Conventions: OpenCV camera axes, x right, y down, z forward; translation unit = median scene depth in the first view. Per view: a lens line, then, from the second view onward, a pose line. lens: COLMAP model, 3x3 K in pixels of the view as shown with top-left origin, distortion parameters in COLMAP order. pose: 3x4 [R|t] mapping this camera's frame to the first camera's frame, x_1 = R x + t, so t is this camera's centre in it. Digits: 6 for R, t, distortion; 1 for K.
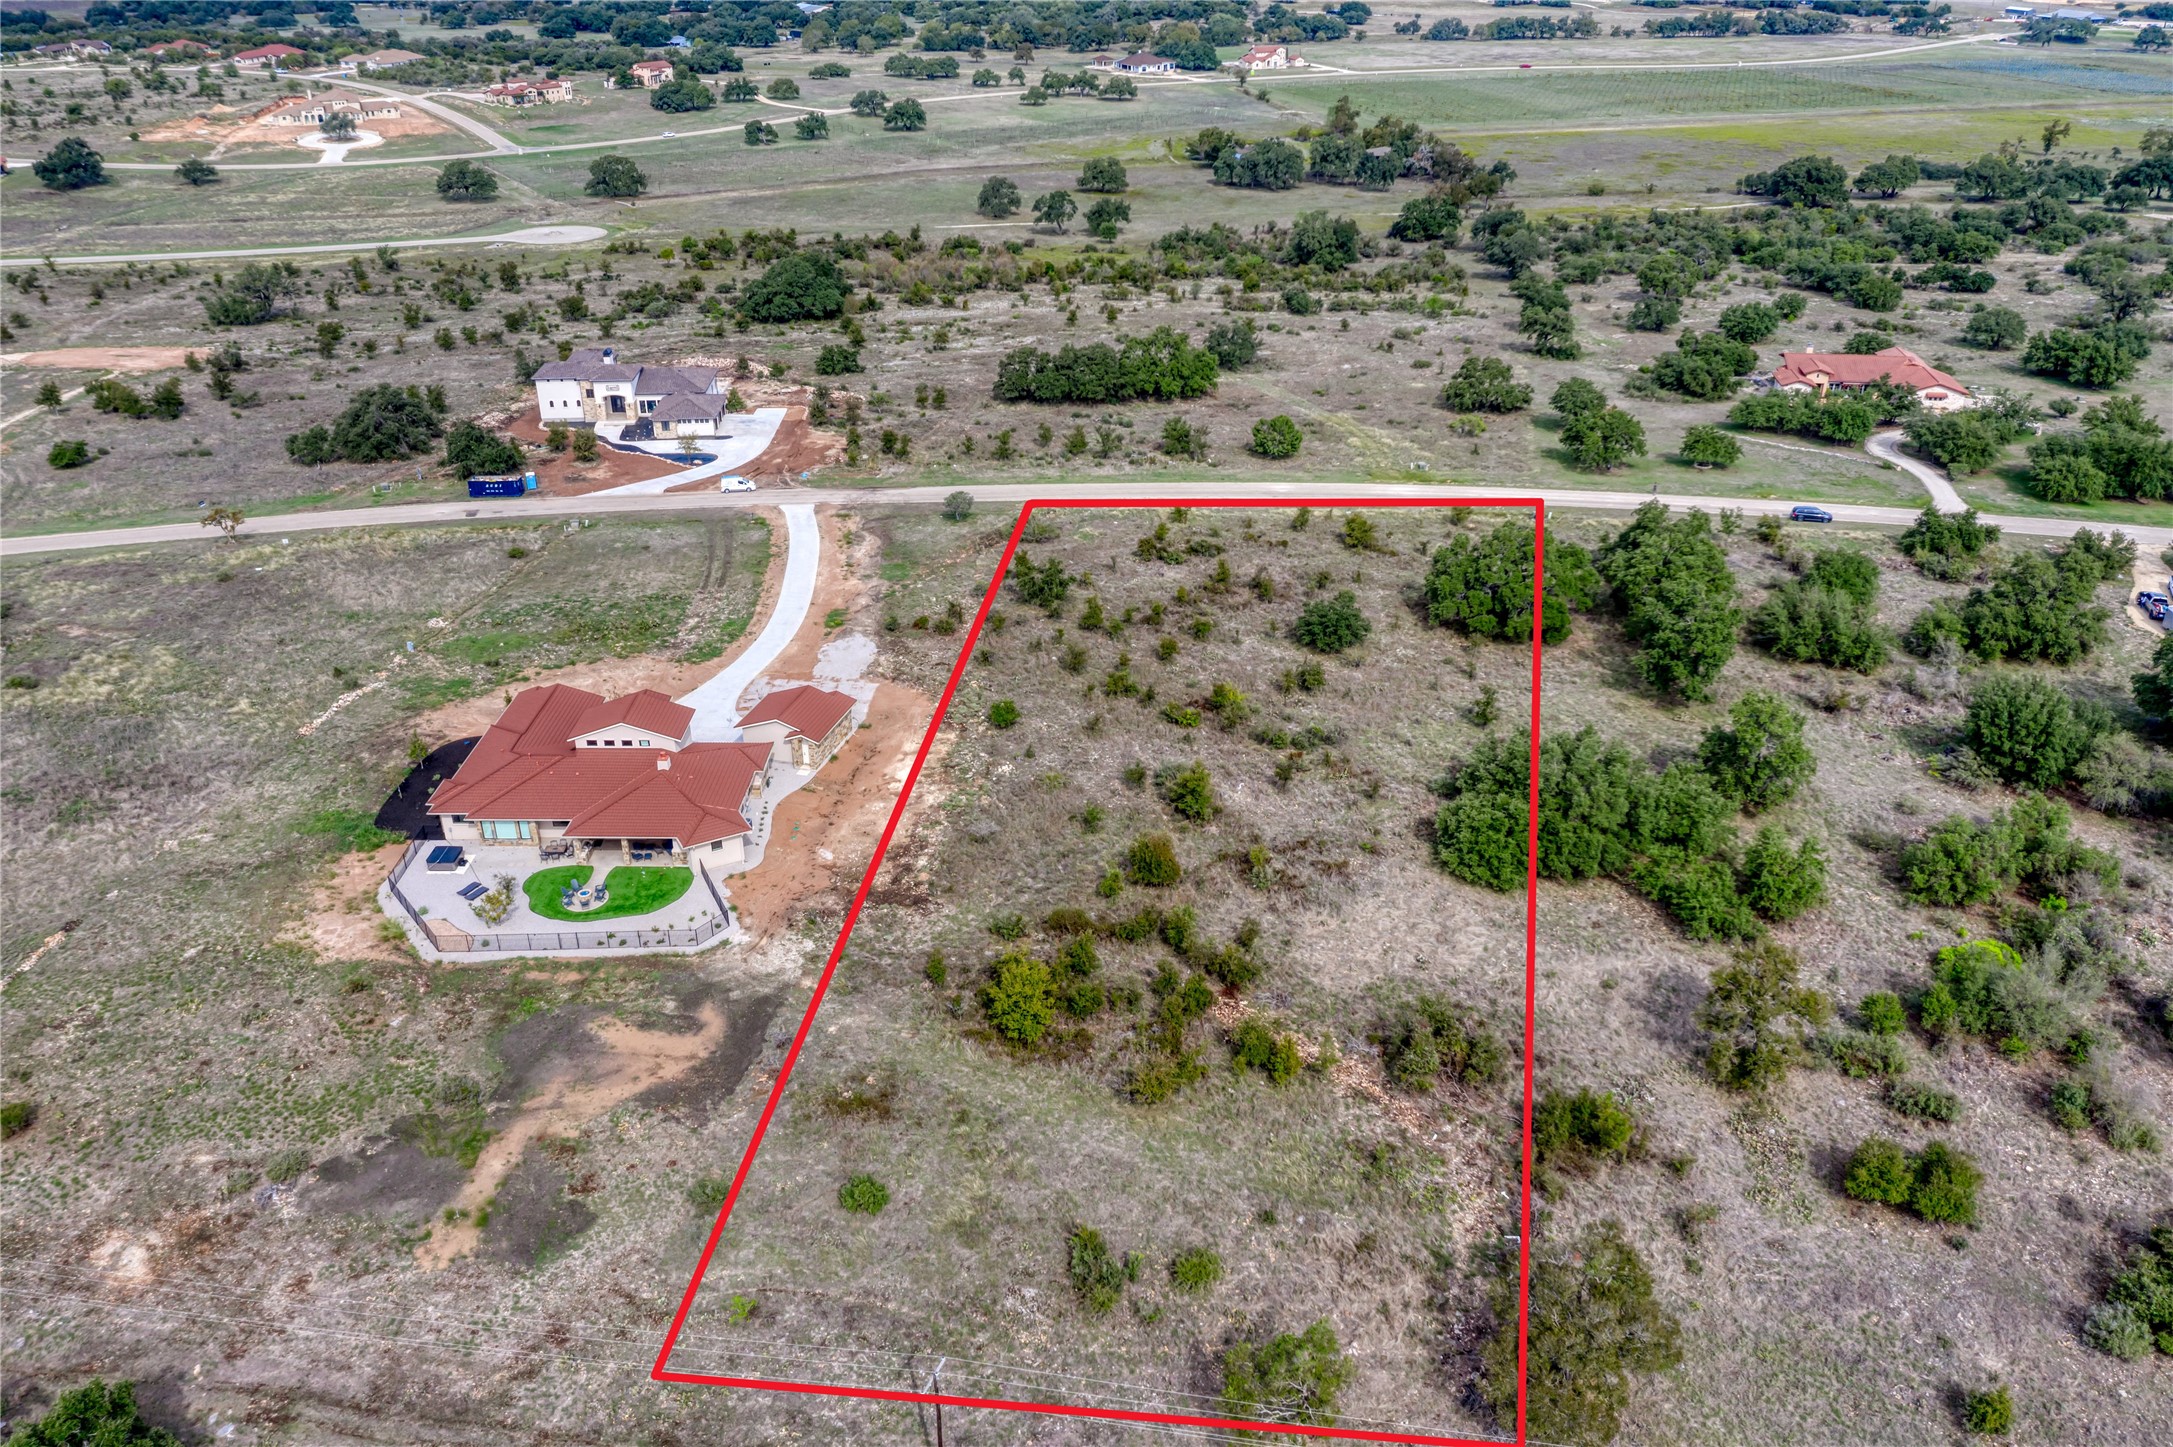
lens RADIAL K [[1746.0, 0, 1086.5], [0, 1746.0, 723.5], [0, 0, 1]] dist [-0.024085, 0.002628]
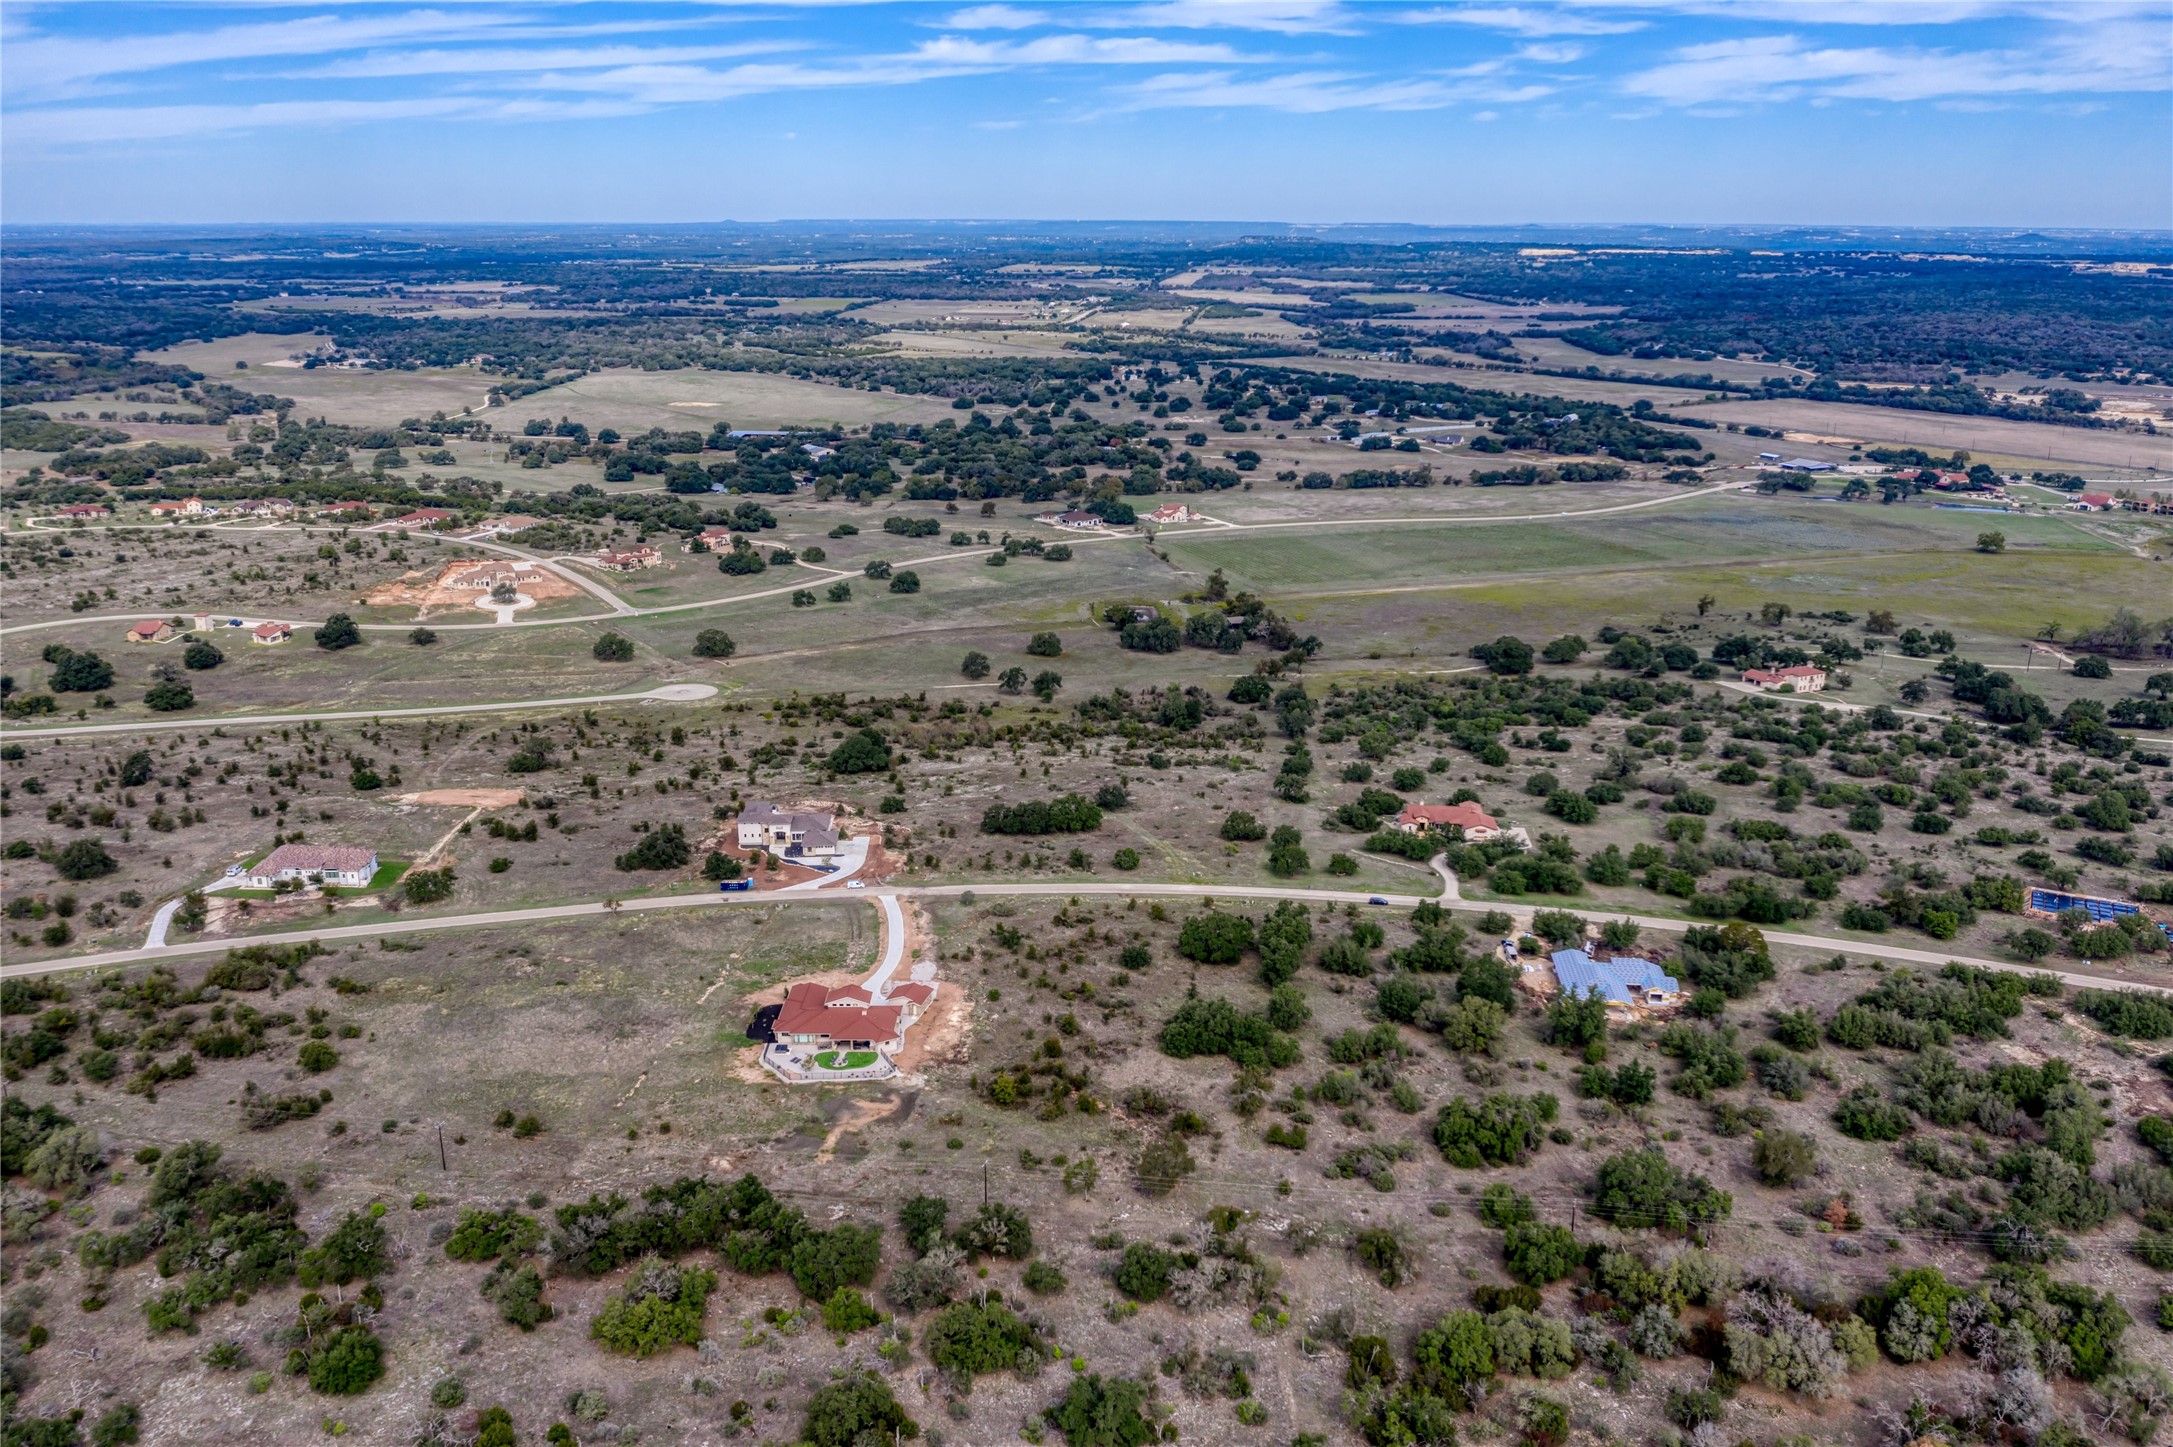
lens RADIAL K [[1746.0, 0, 1086.5], [0, 1746.0, 723.5], [0, 0, 1]] dist [-0.024085, 0.002628]
pose [[0.999619, 0.002064, 0.027522, 0.008303], [0.002899, 0.983835, -0.179054, 0.036734], [-0.027447, 0.179065, 0.983454, -0.915142]]
